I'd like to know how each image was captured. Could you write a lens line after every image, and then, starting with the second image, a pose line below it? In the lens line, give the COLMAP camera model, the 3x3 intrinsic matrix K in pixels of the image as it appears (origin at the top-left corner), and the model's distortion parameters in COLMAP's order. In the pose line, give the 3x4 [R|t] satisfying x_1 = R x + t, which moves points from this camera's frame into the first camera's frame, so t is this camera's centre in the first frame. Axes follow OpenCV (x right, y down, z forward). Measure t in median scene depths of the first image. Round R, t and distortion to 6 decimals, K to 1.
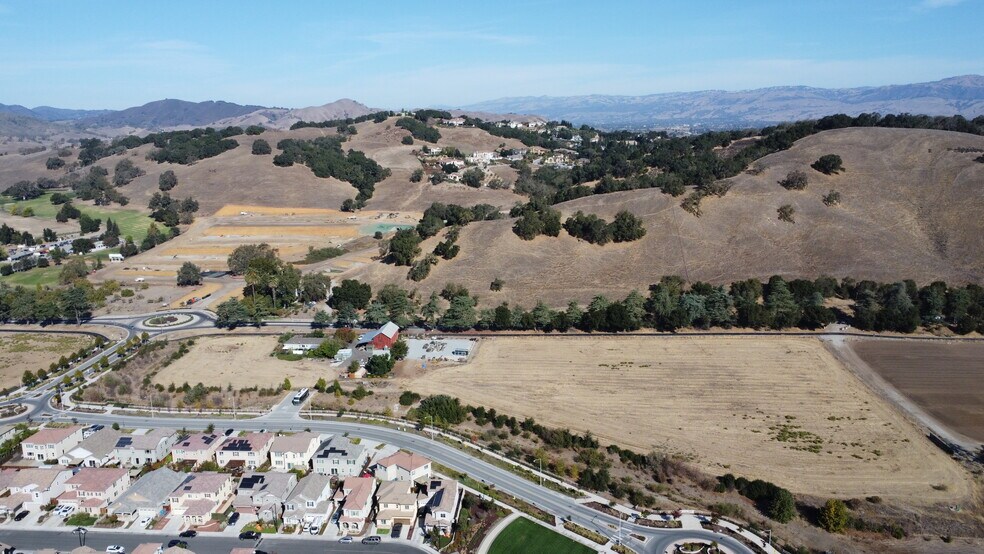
lens RADIAL K [[736.5, 0, 497.8], [0, 736.5, 276.7], [0, 0, 1]] dist [0.003376, -0.004885]
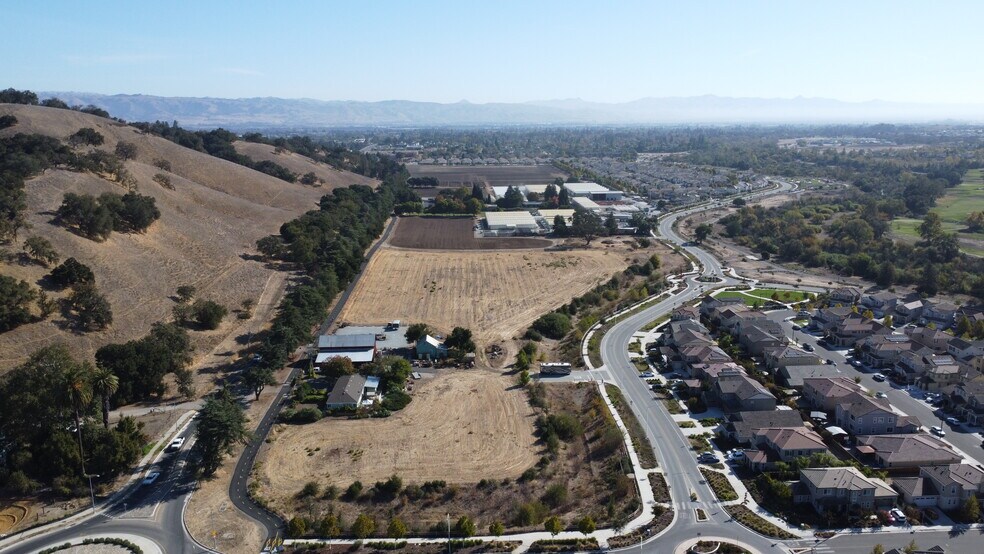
lens RADIAL K [[736.5, 0, 497.8], [0, 736.5, 276.7], [0, 0, 1]] dist [0.003376, -0.004885]
pose [[-0.130289, -0.198230, 0.971458, -0.679078], [0.220228, 0.949547, 0.223295, -0.091119], [-0.966708, 0.243035, -0.080060, 0.706778]]
